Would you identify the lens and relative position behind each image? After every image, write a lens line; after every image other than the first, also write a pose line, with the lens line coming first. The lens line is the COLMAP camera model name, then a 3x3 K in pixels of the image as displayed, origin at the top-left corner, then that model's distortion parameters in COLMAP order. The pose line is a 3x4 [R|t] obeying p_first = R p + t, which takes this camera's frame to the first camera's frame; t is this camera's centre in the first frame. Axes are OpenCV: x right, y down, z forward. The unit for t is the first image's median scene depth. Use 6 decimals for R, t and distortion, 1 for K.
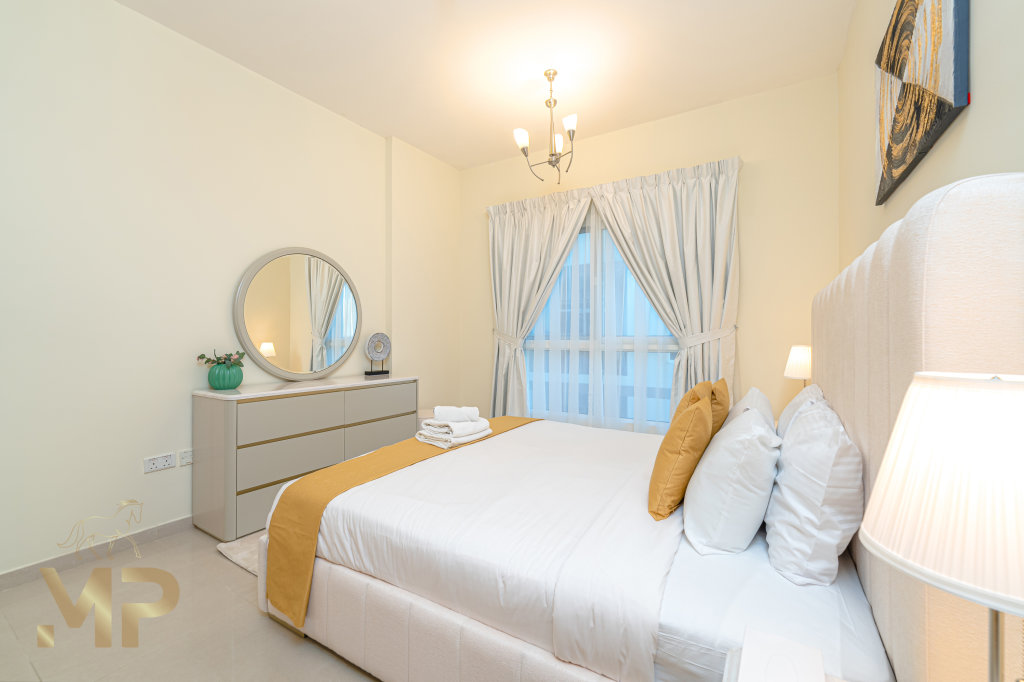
lens RADIAL K [[422.0, 0, 512.0], [0, 422.0, 341.0], [0, 0, 1]] dist [-0.000670, 0.000109]
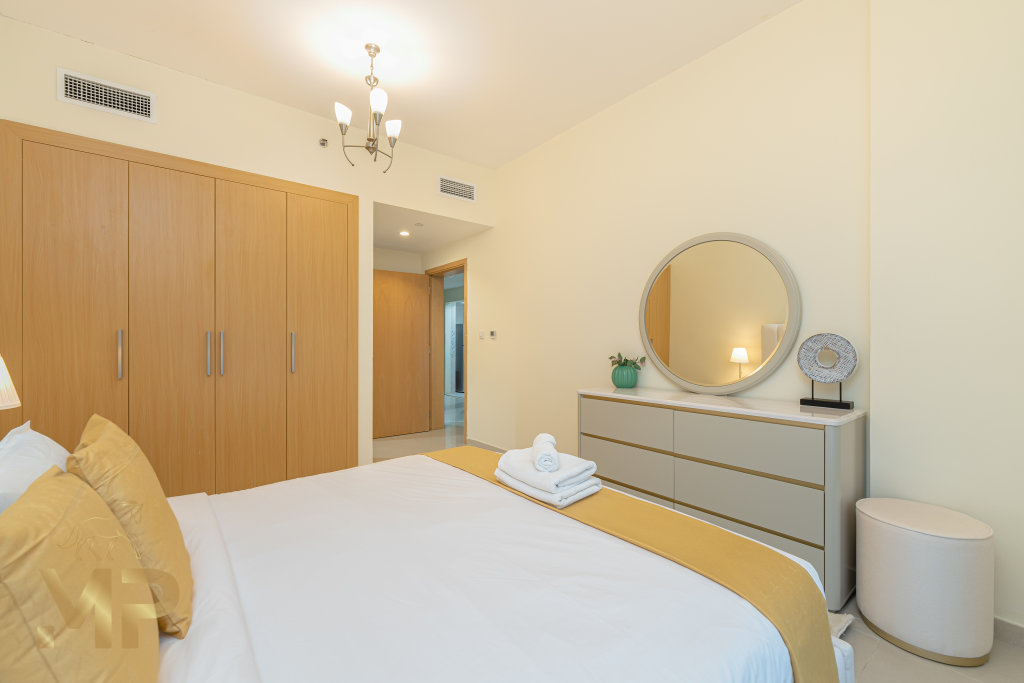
lens RADIAL K [[416.0, 0, 510.7], [0, 416.0, 343.2], [0, 0, 1]] dist [-0.001051, 0.000076]
pose [[-0.339730, -0.004785, -0.940511, 0.436429], [-0.003416, 0.999987, -0.003854, -0.002445], [0.940517, 0.001904, -0.339742, 0.989851]]
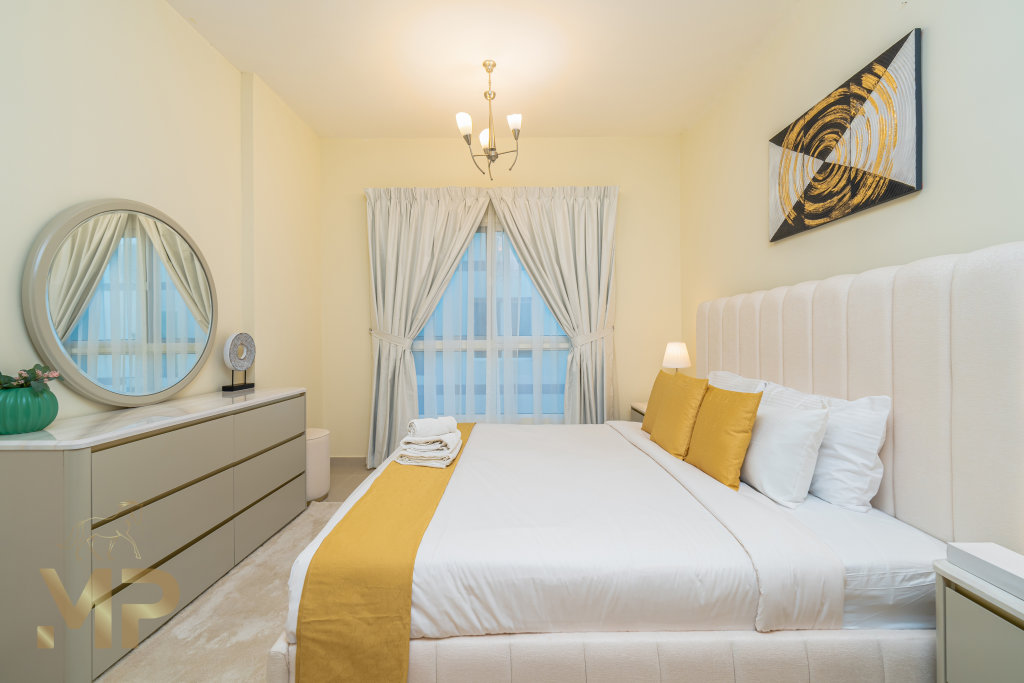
lens RADIAL K [[416.0, 0, 510.7], [0, 416.0, 343.2], [0, 0, 1]] dist [-0.001051, 0.000076]
pose [[0.850081, -0.014243, 0.526459, -0.369941], [0.011827, 0.999898, 0.007954, -0.001905], [-0.526519, -0.000535, 0.850163, 0.161169]]
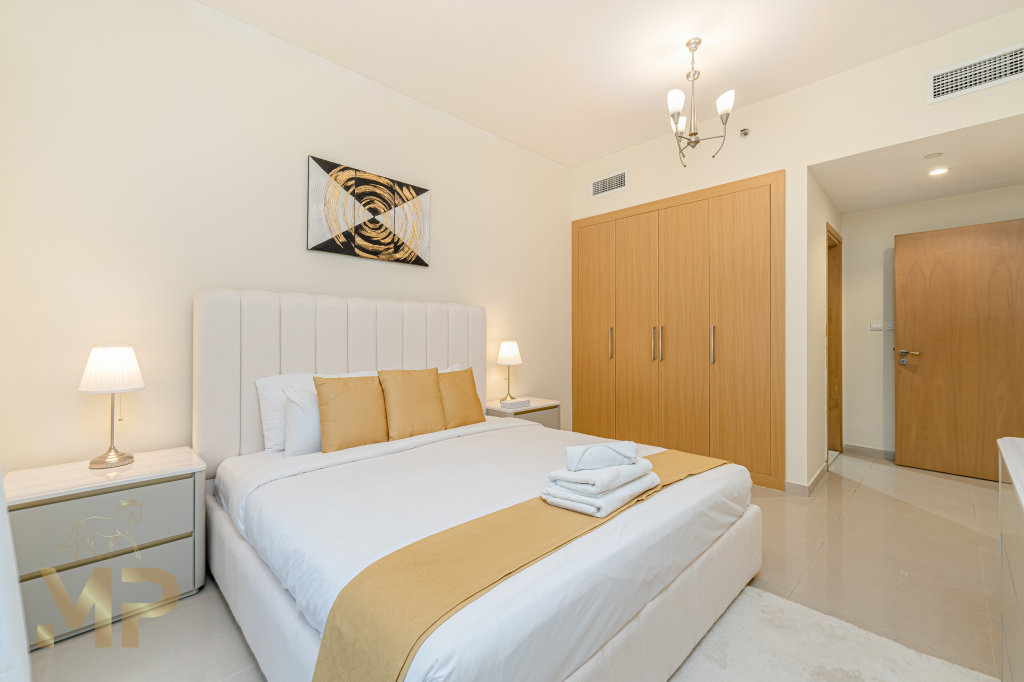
lens RADIAL K [[419.5, 0, 514.8], [0, 419.5, 343.5], [0, 0, 1]] dist [-0.000723, -0.000298]
pose [[-0.969627, -0.010956, 0.244345, -0.145518], [-0.004500, 0.999626, 0.026963, -0.013481], [-0.244549, 0.025045, -0.969314, 1.383843]]
